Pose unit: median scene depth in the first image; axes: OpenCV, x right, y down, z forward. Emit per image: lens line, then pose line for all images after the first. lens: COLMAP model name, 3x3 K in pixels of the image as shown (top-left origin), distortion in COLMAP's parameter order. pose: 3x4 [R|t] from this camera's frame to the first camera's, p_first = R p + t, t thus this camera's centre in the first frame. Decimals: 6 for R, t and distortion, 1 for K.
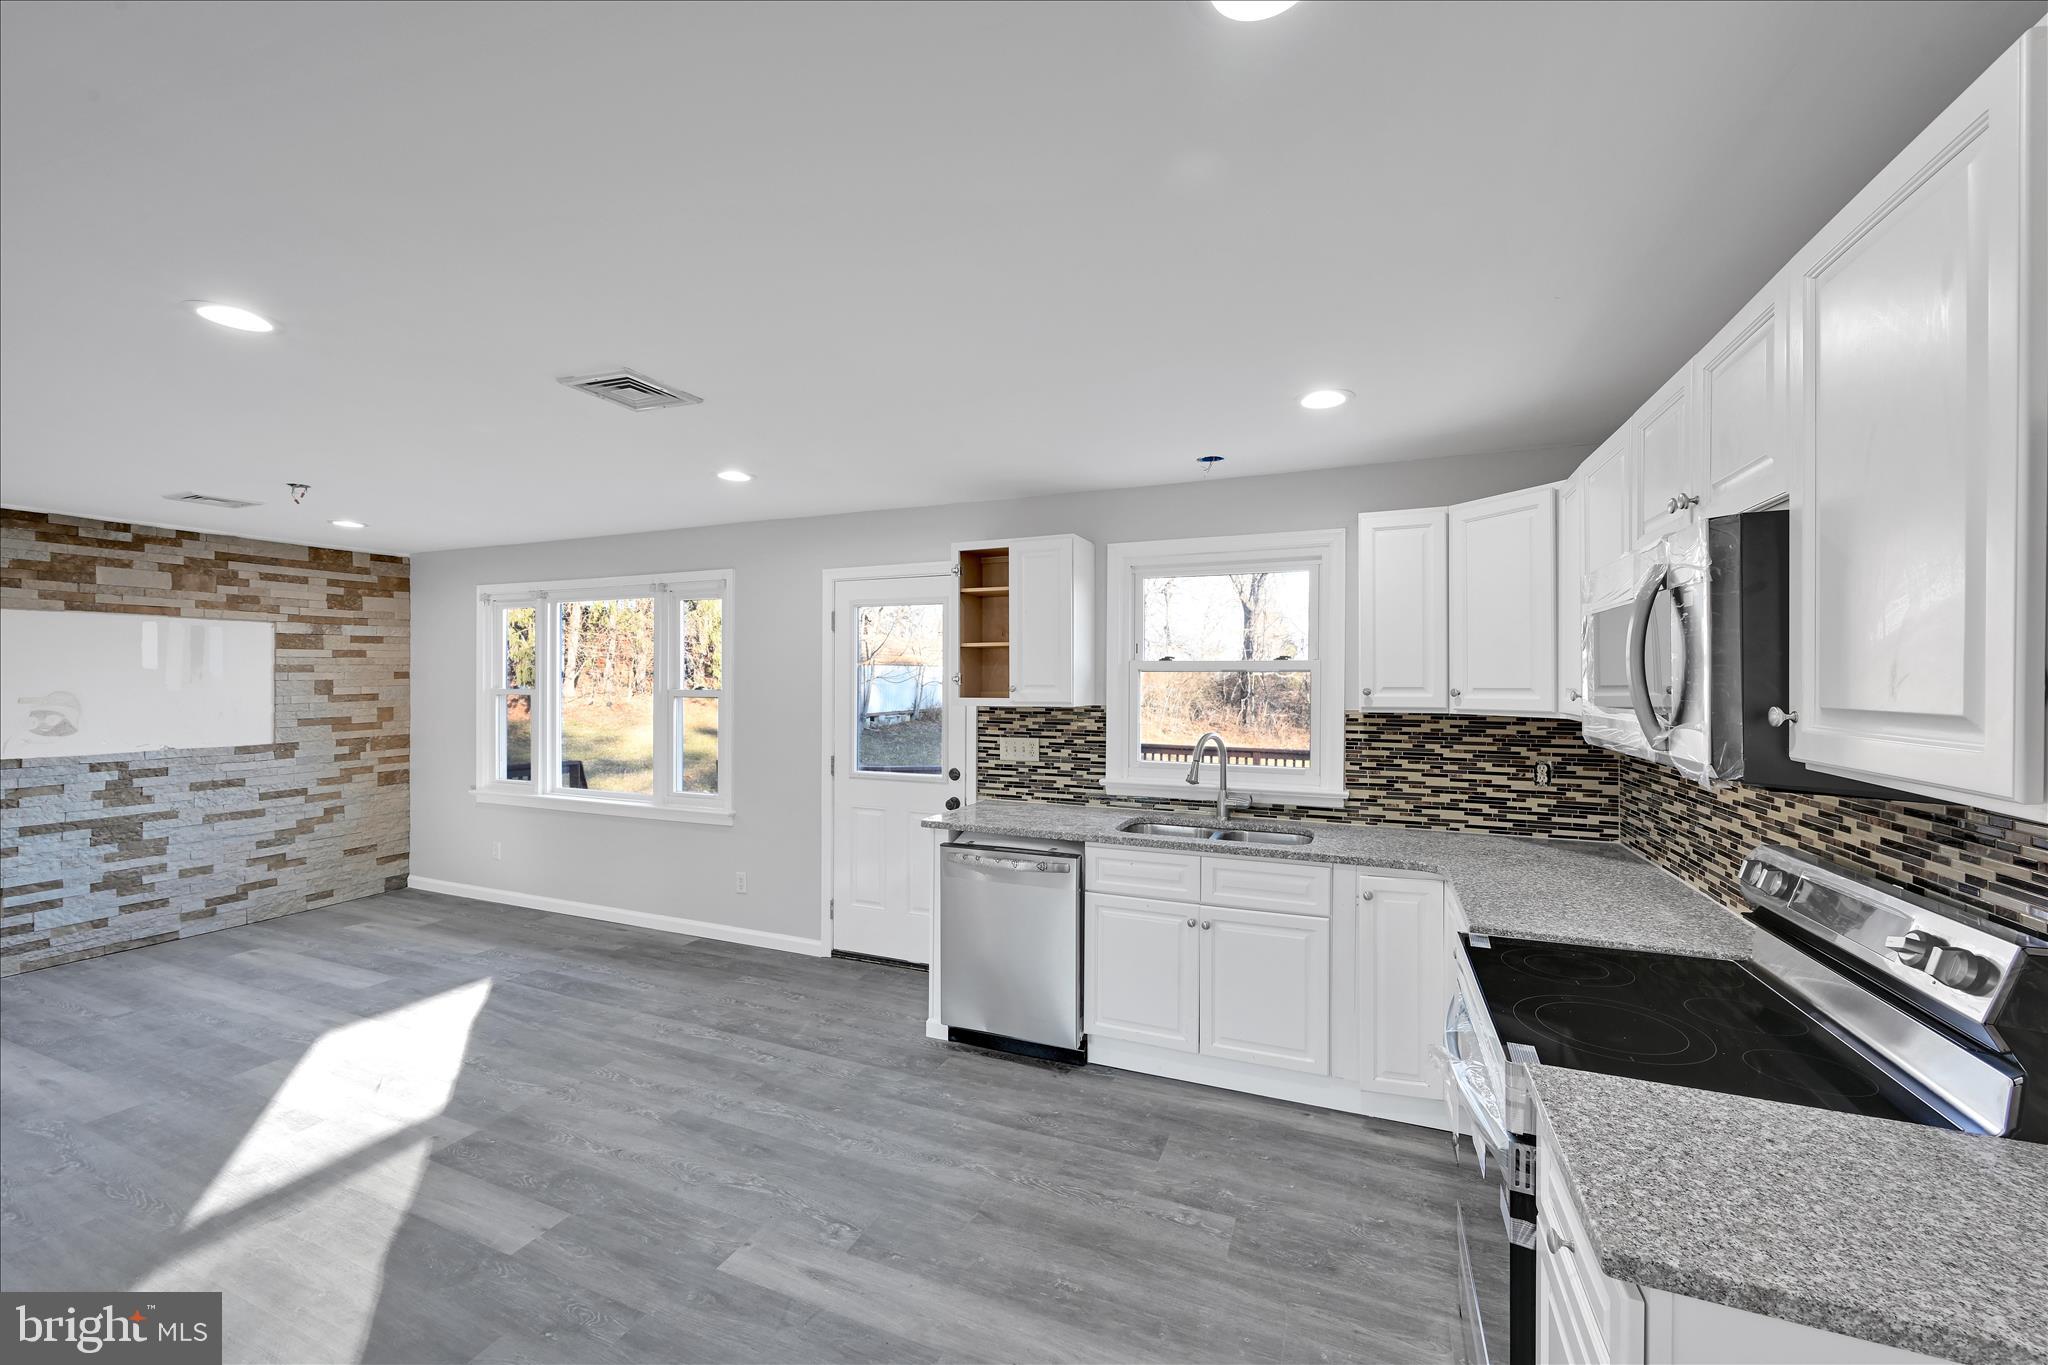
lens RADIAL K [[798.5, 0, 1025.3], [0, 798.5, 680.3], [0, 0, 1]] dist [0.000102, -0.000003]
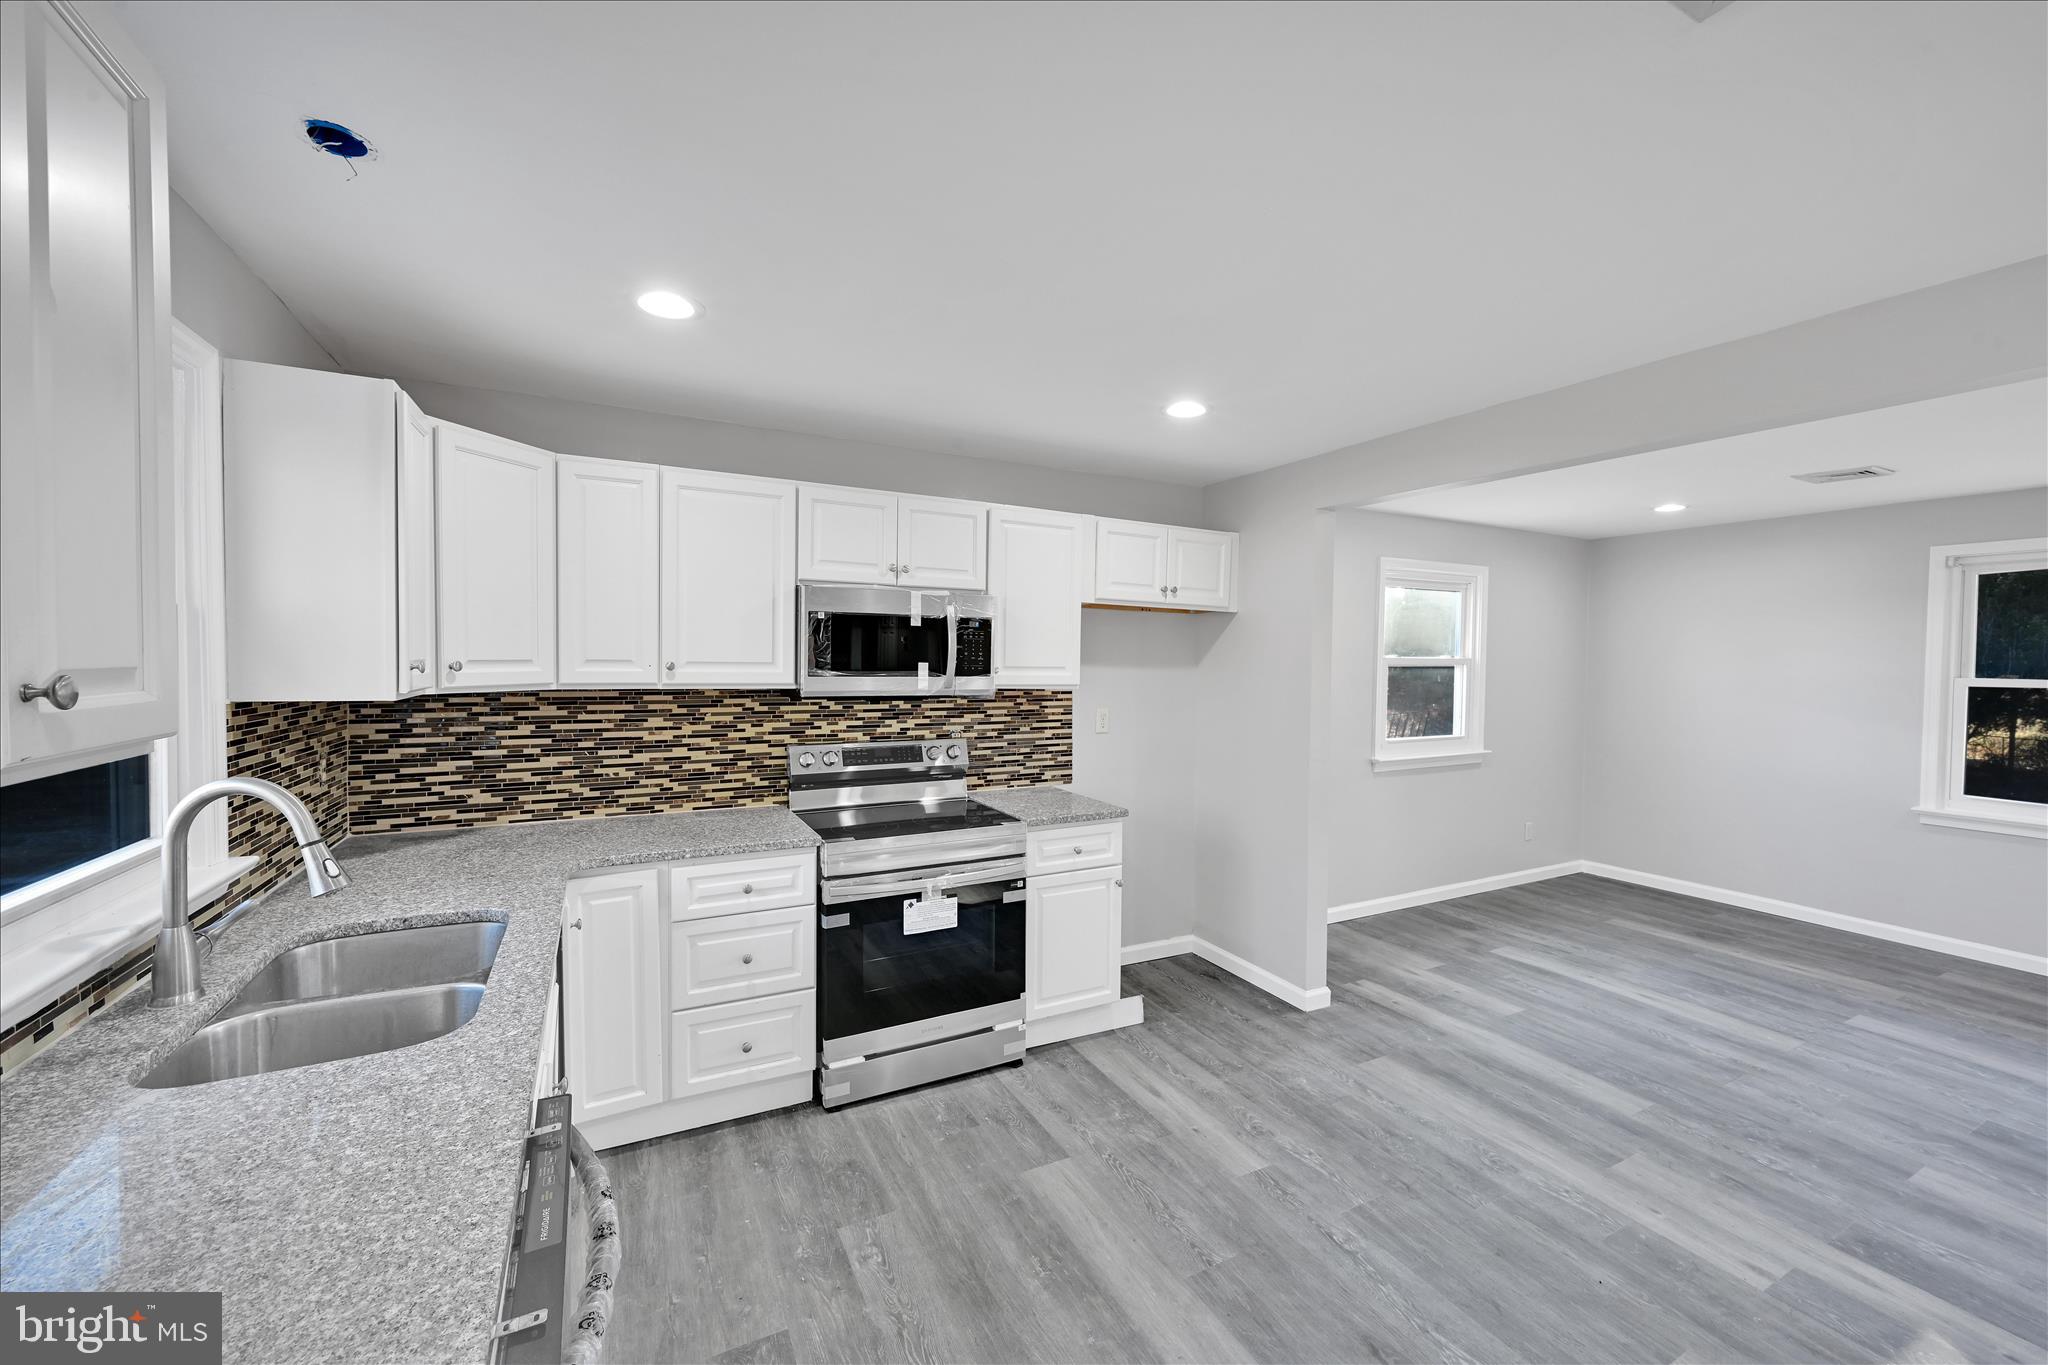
lens RADIAL K [[798.5, 0, 1025.5], [0, 798.5, 679.0], [0, 0, 1]] dist [0.000102, -0.000003]
pose [[-0.769942, -0.029448, 0.637434, -0.498999], [-0.015045, 0.999495, 0.028002, -0.003401], [-0.637936, 0.011970, -0.769996, 1.612698]]
